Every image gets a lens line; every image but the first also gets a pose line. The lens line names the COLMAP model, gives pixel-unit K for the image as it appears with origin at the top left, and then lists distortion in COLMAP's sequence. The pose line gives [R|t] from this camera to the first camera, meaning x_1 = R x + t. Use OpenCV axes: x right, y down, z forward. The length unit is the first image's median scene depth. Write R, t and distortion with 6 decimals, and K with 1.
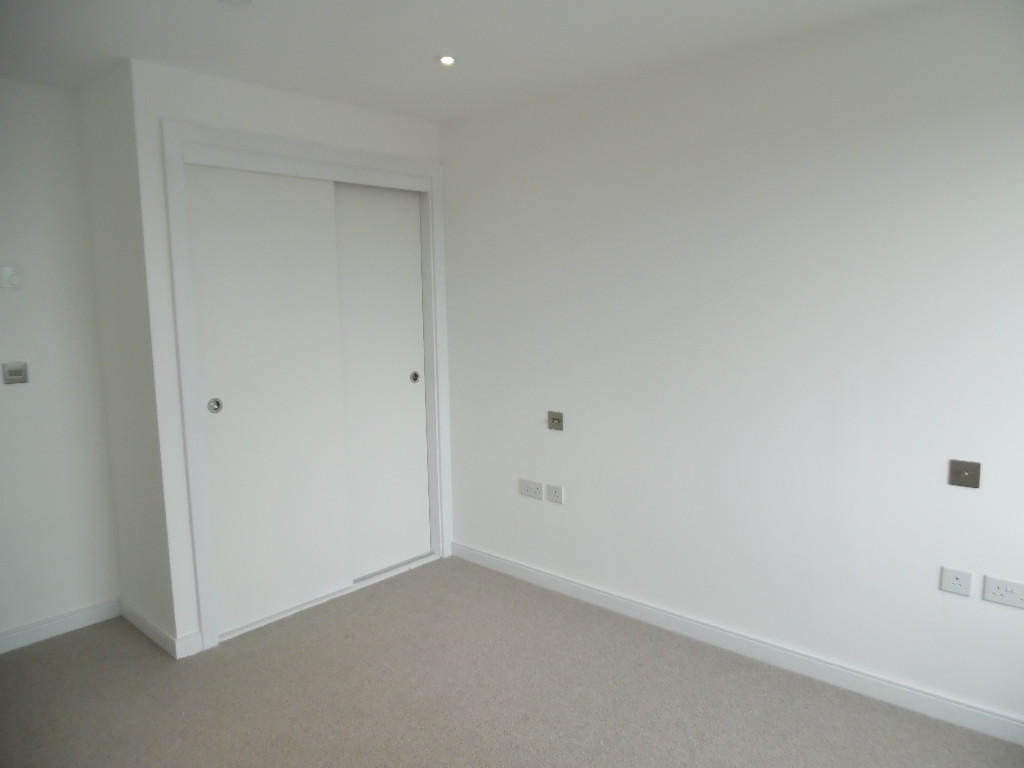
lens RADIAL K [[726.4, 0, 512.0], [0, 726.4, 384.0], [0, 0, 1]] dist [0.001563, 0.000610]
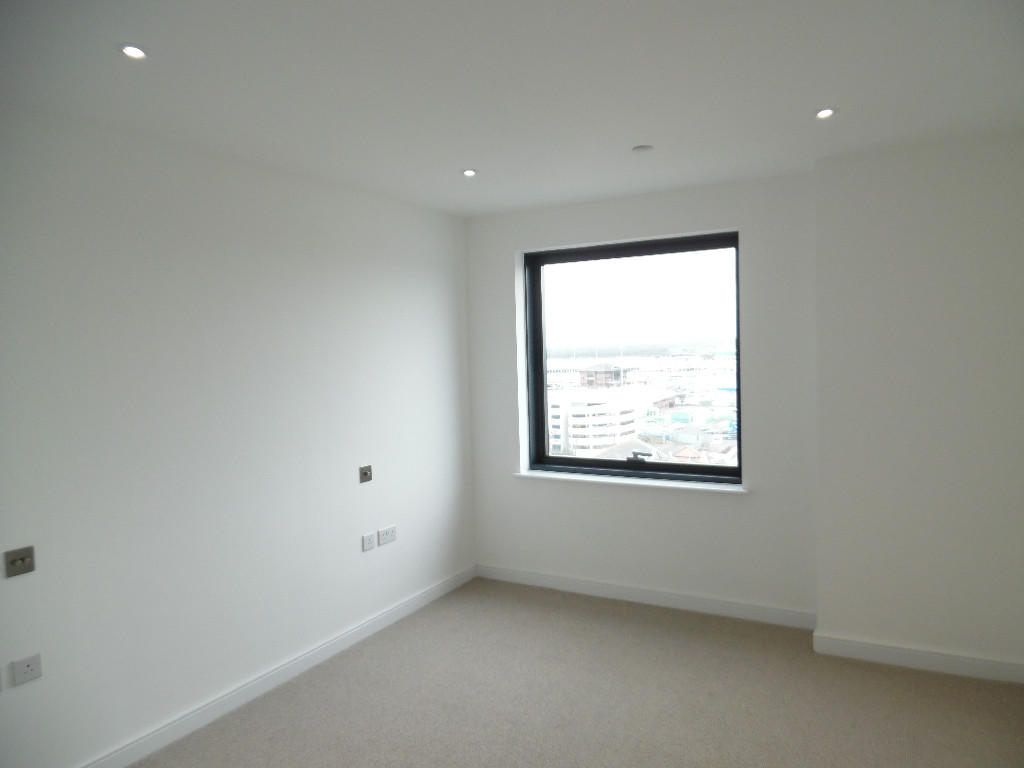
lens RADIAL K [[730.2, 0, 509.6], [0, 730.2, 403.5], [0, 0, 1]] dist [0.154350, 0.000143]
pose [[-0.200411, -0.039195, 0.978928, -1.068386], [0.169804, 0.982687, 0.074109, -0.102092], [-0.964884, 0.181079, -0.190286, 0.960569]]
